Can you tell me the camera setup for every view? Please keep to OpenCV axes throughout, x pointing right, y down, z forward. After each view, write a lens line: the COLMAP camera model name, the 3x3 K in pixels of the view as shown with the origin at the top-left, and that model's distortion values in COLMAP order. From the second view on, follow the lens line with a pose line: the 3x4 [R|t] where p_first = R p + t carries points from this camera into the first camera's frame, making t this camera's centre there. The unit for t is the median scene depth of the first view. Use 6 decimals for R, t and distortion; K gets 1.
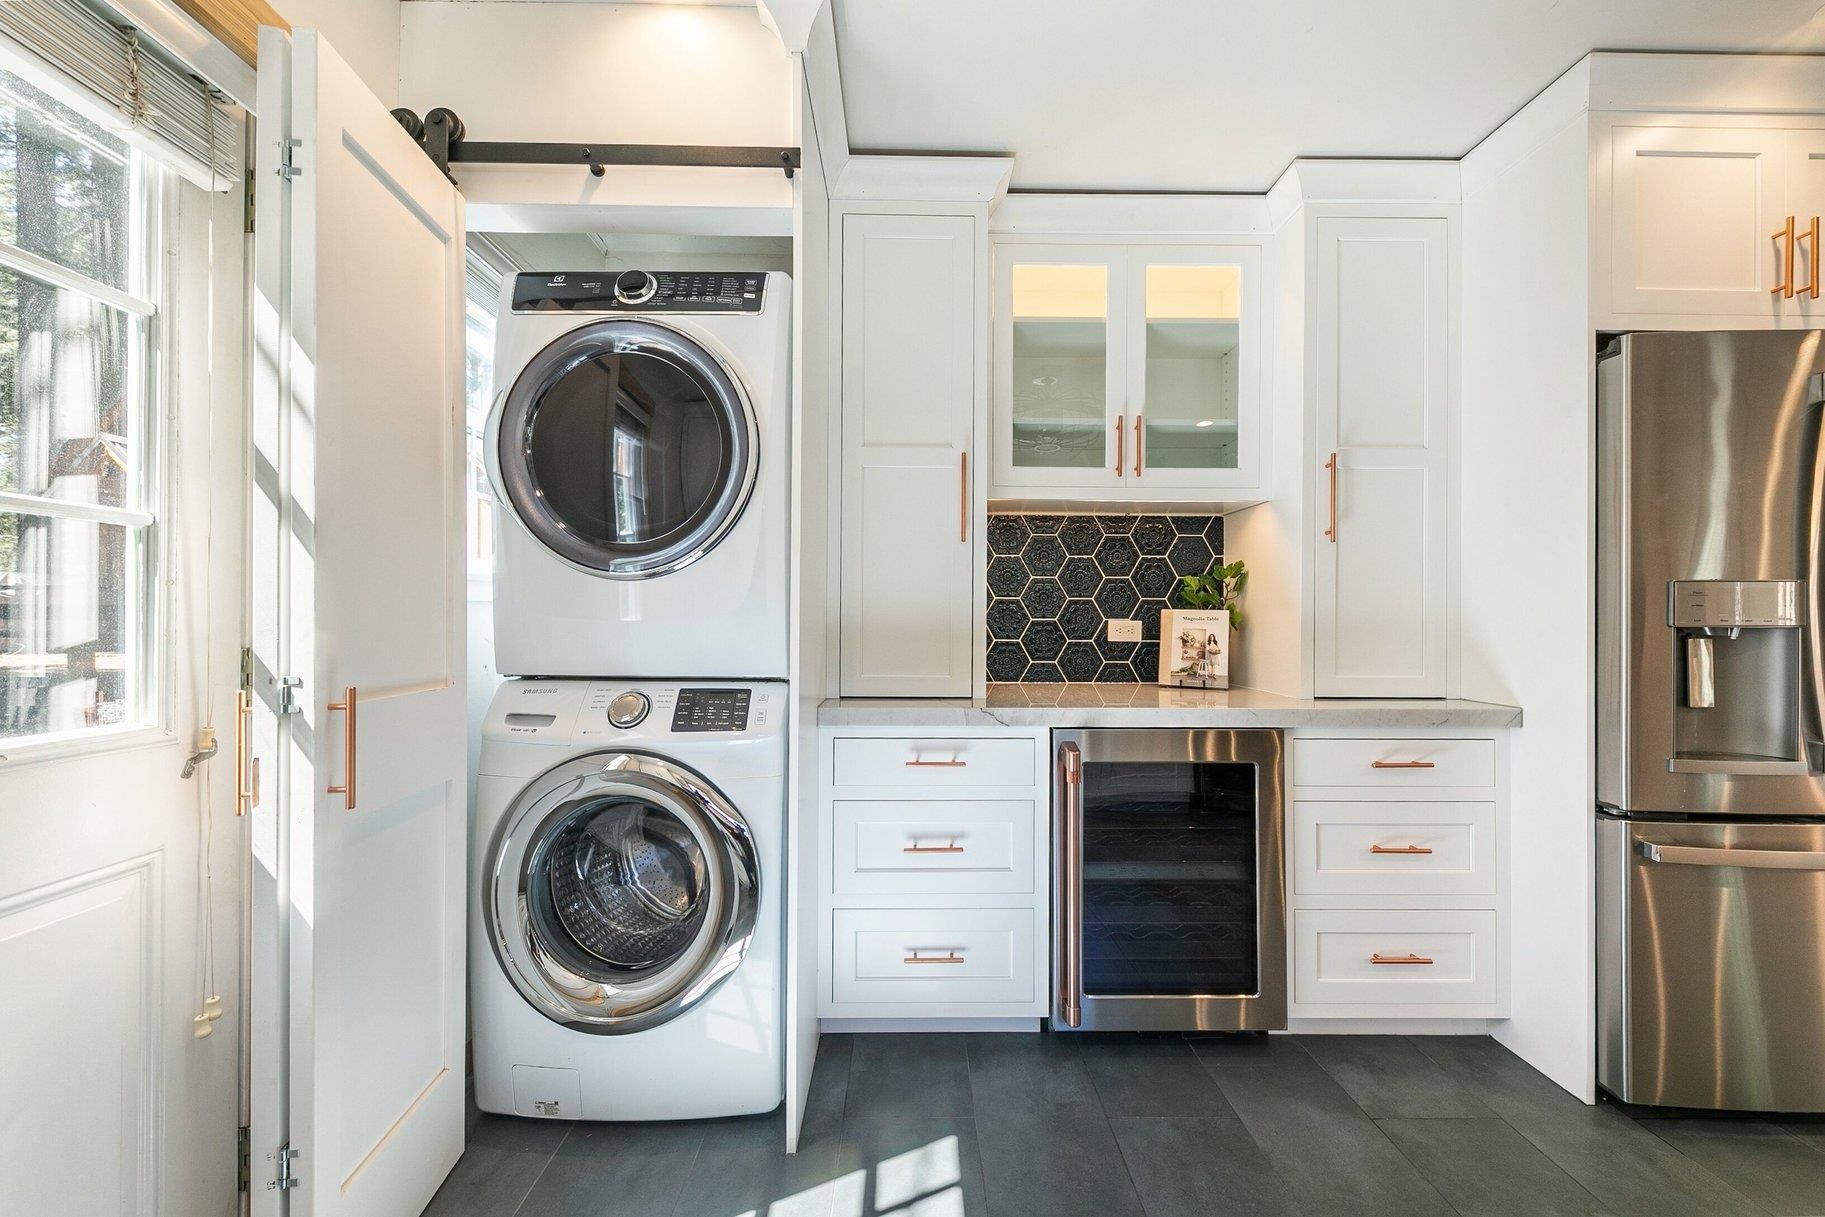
lens RADIAL K [[650.2, 0, 914.0], [0, 650.2, 615.7], [0, 0, 1]] dist [0.011550, -0.001100]
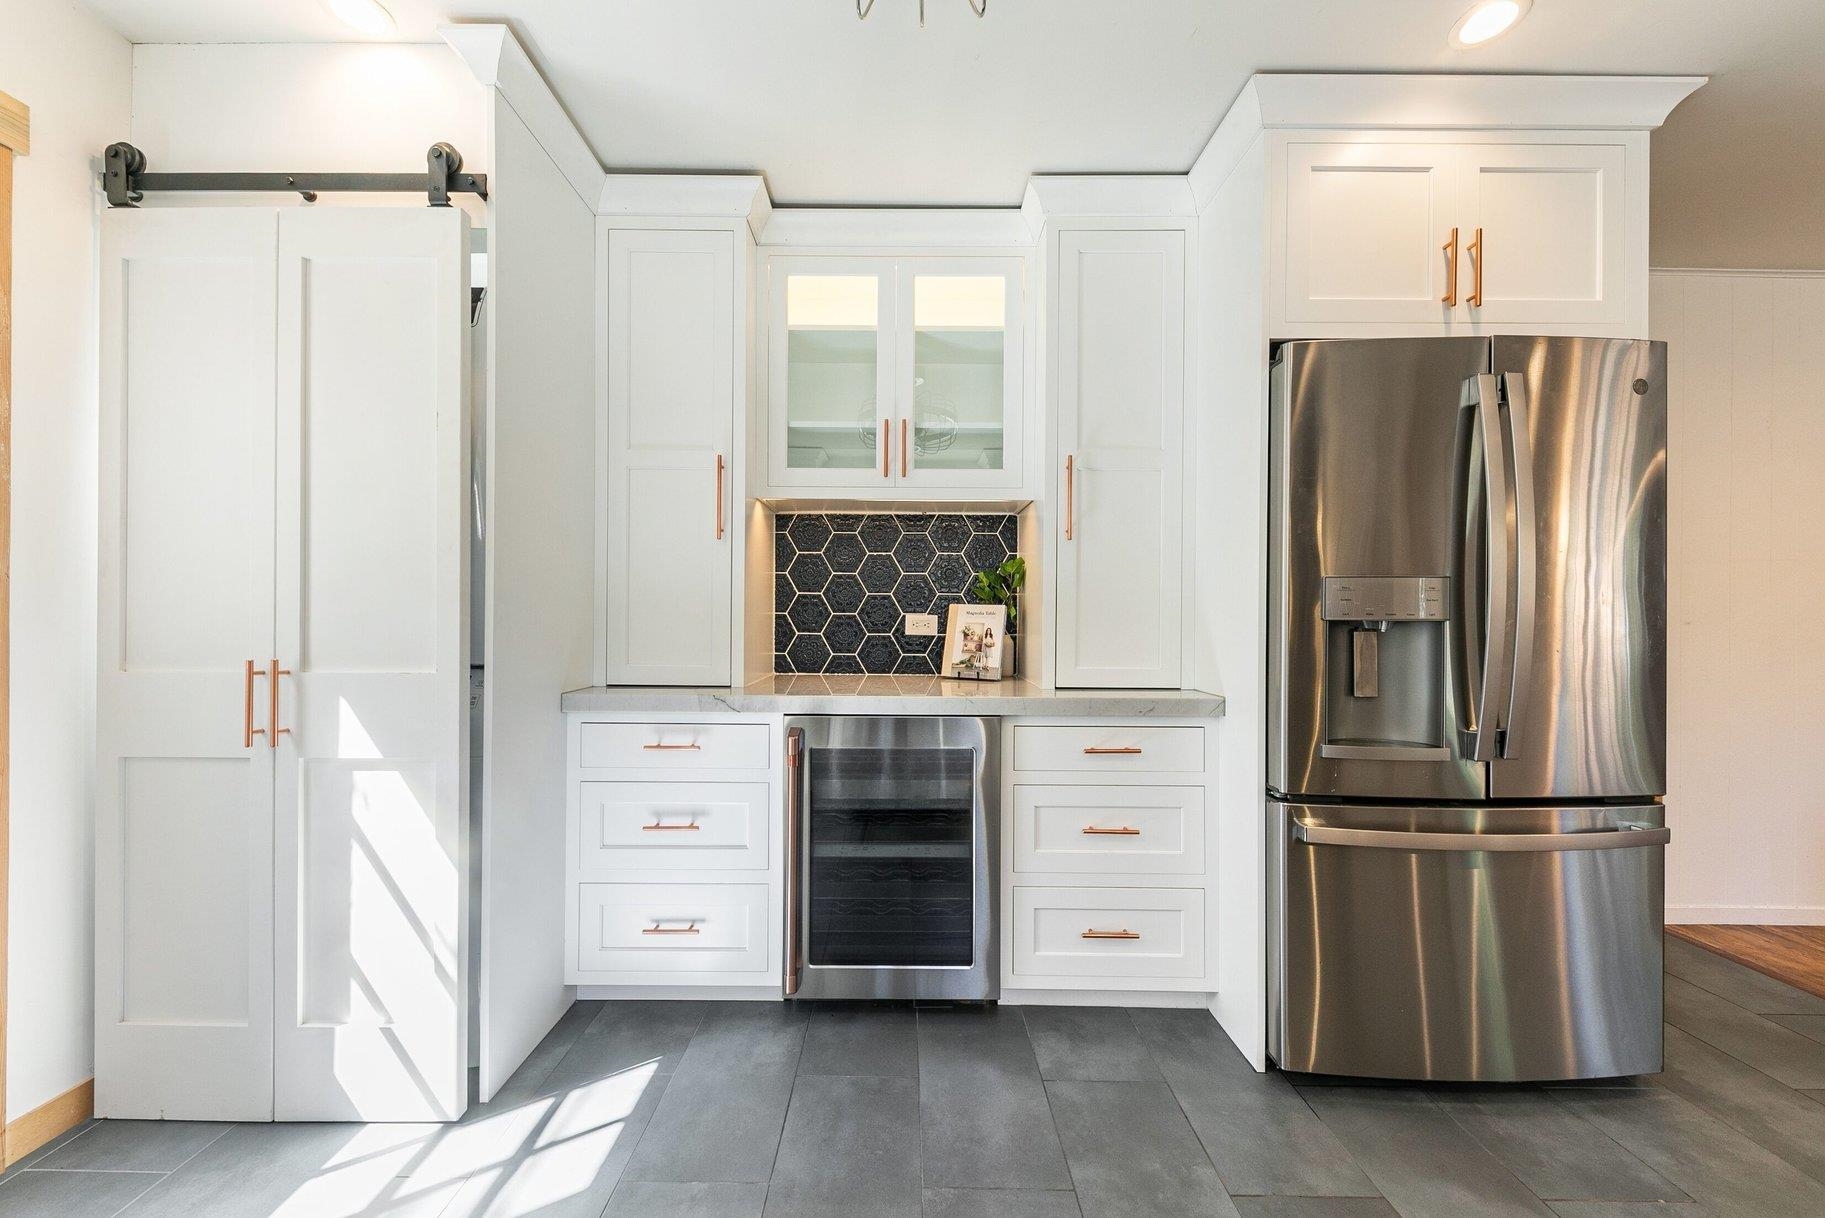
lens RADIAL K [[630.7, 0, 910.5], [0, 630.7, 615.2], [0, 0, 1]] dist [0.008991, -0.001220]
pose [[0.999691, 0.001787, -0.024795, 0.441265], [-0.001662, 0.999986, 0.005051, 0.004453], [0.024803, -0.005008, 0.999680, -0.025293]]
